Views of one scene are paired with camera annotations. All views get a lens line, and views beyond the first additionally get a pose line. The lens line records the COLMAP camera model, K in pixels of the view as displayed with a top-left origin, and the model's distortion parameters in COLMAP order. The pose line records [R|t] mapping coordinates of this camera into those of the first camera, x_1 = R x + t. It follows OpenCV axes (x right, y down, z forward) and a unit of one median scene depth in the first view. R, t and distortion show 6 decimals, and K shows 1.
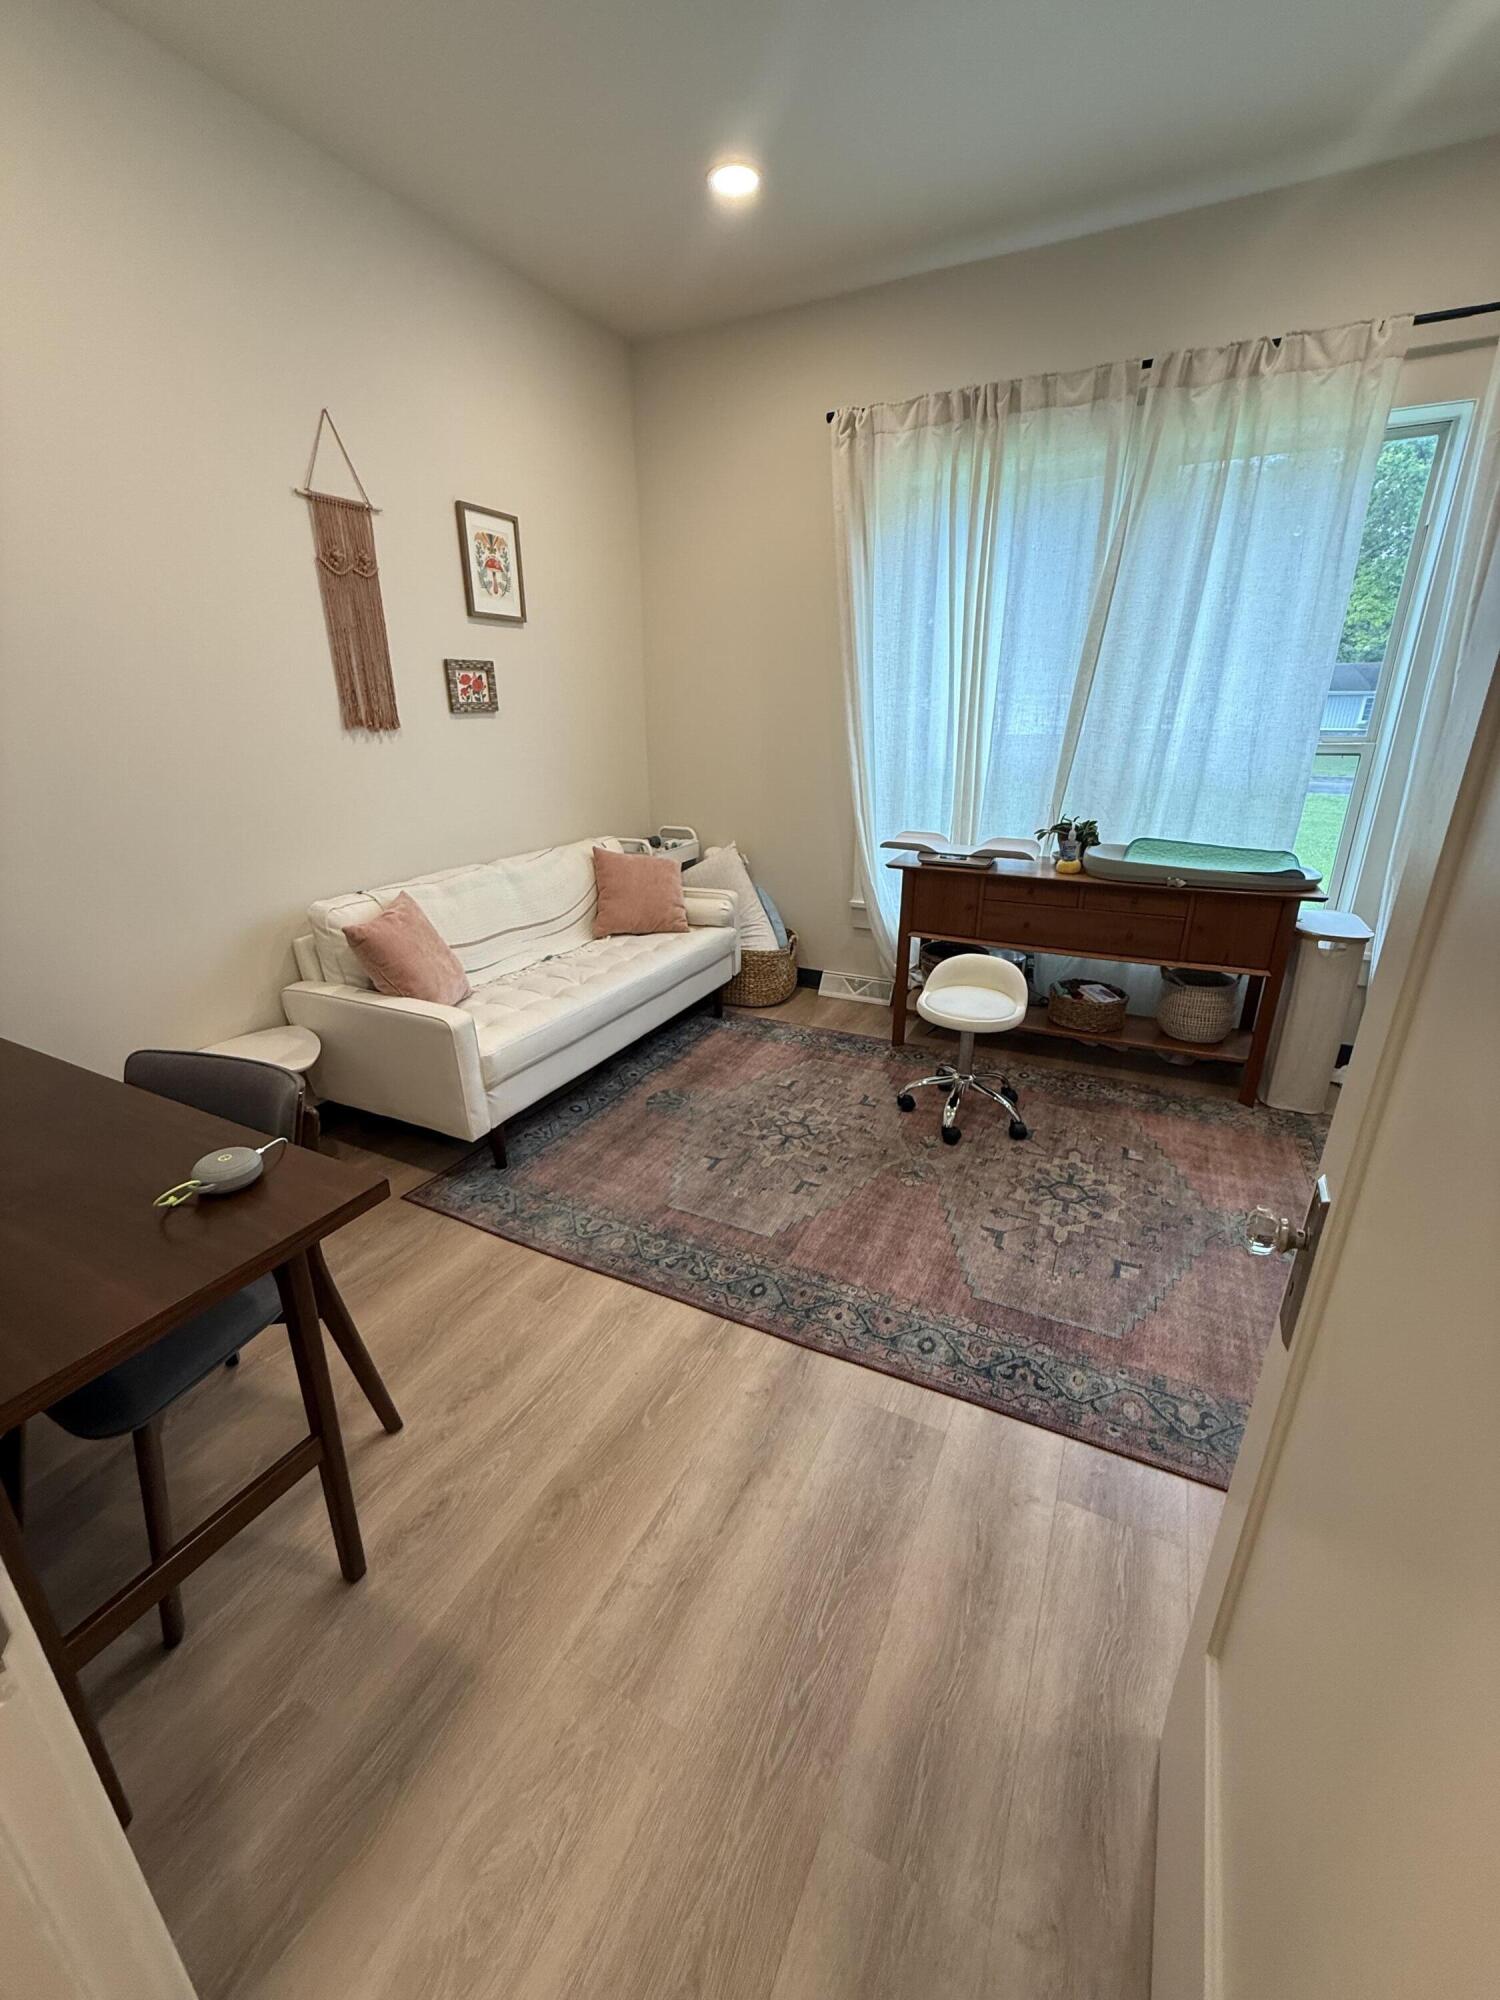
lens RADIAL K [[798.6, 0, 743.0], [0, 798.6, 996.8], [0, 0, 1]] dist [0.000252, -0.000503]
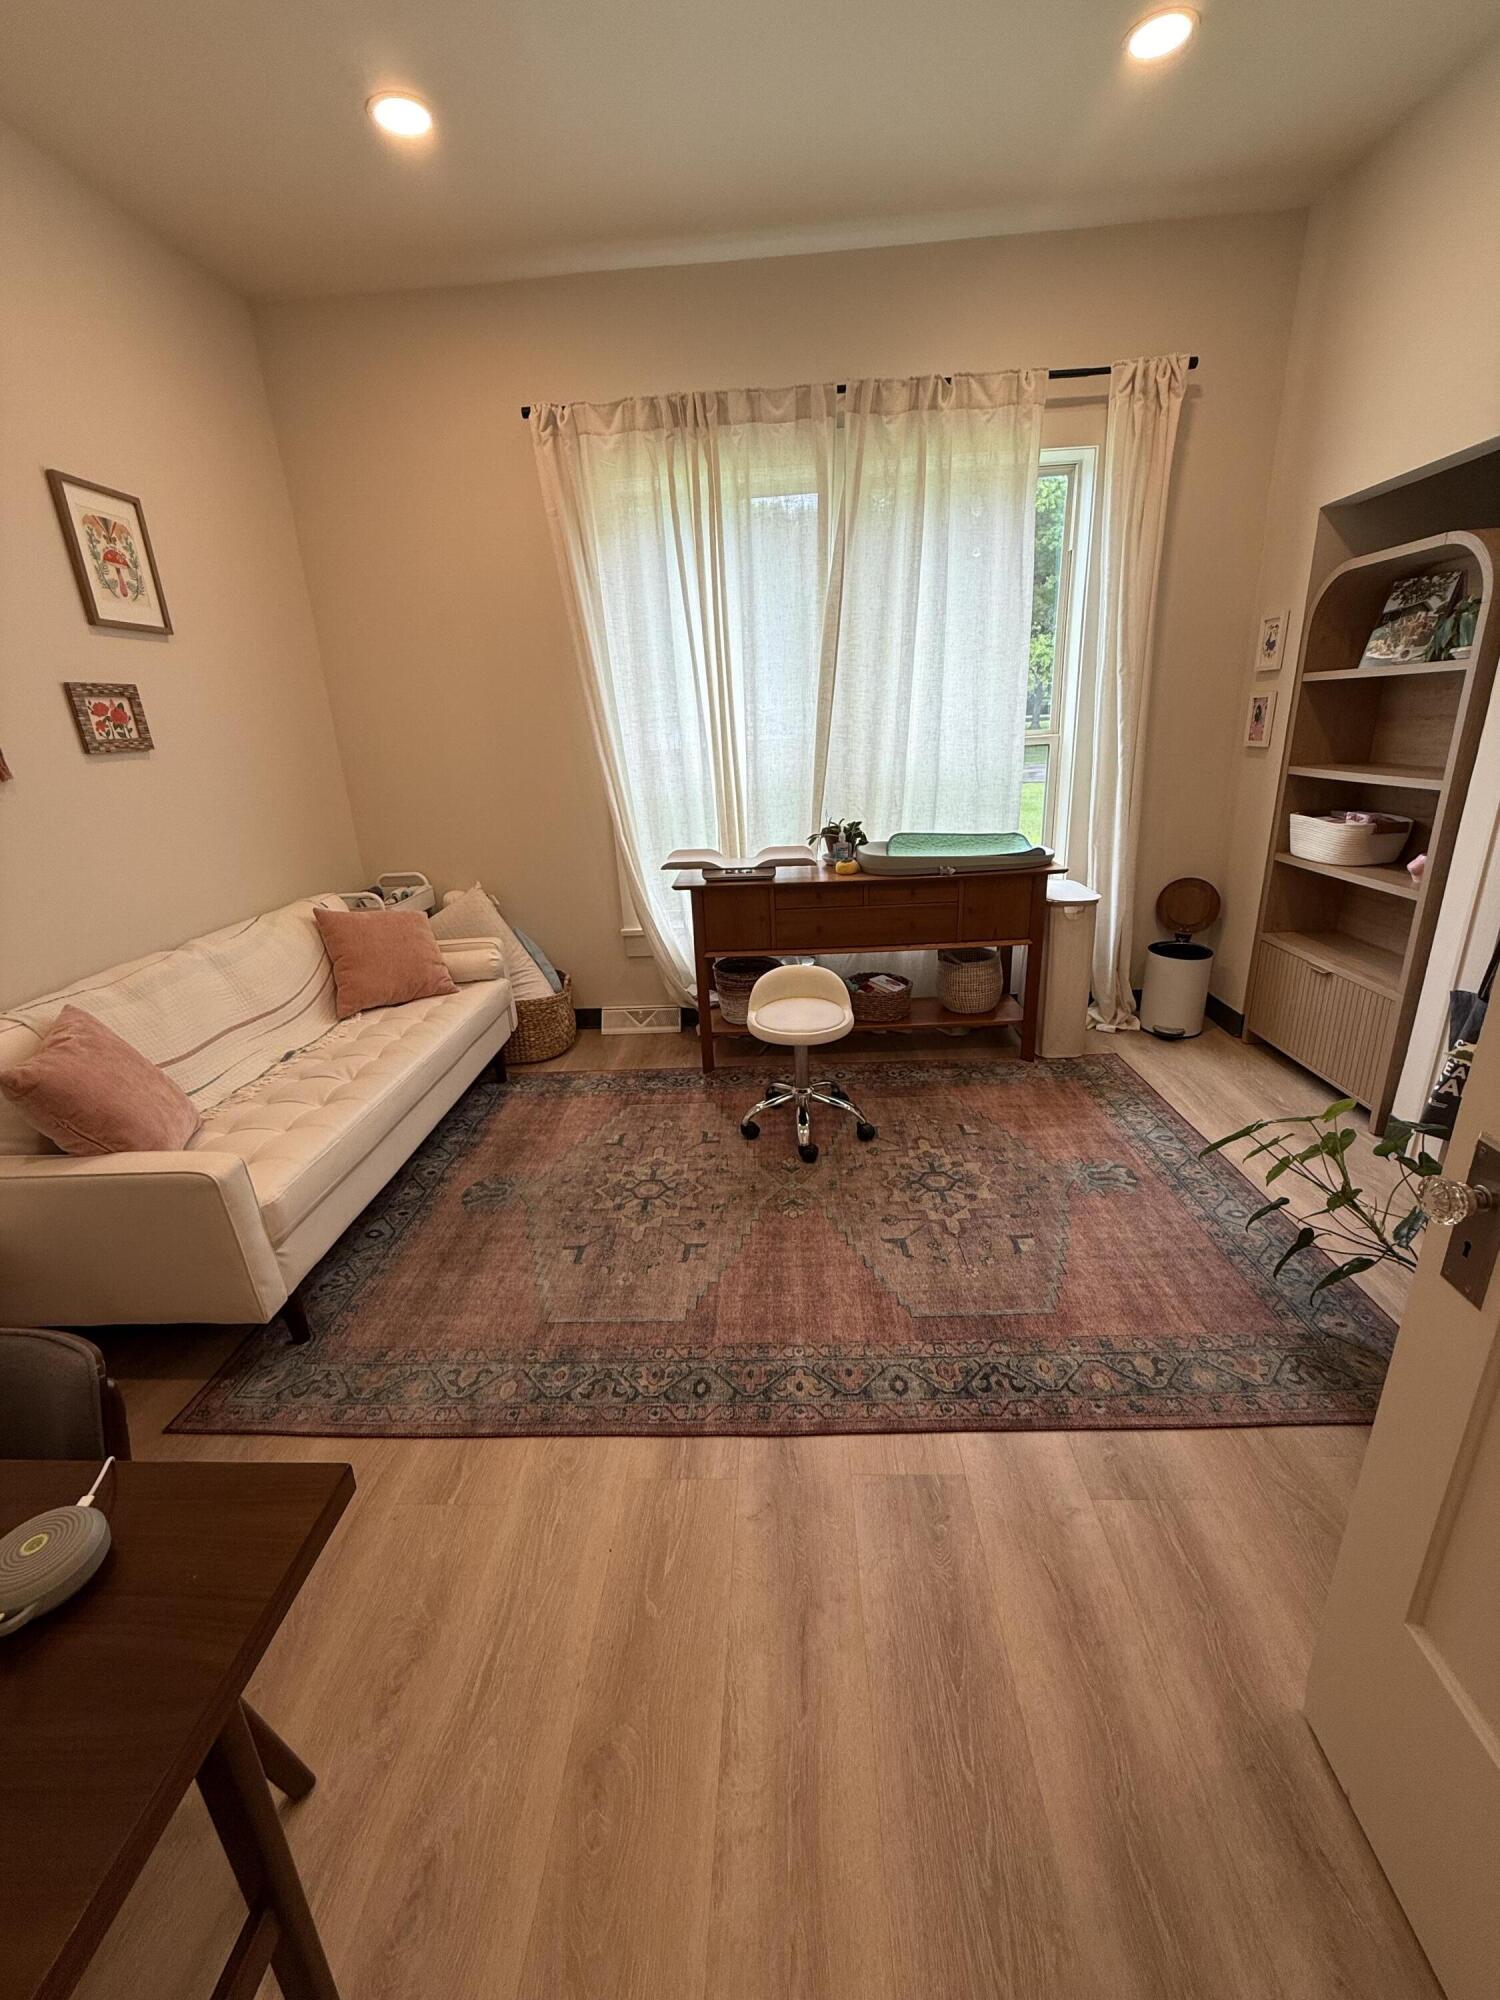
lens RADIAL K [[798.6, 0, 743.0], [0, 798.6, 996.8], [0, 0, 1]] dist [0.000252, -0.000503]
pose [[0.910639, -0.171531, 0.375916, -0.142843], [0.181024, 0.983426, 0.010215, -0.037306], [-0.371438, 0.058748, 0.926597, 0.116459]]
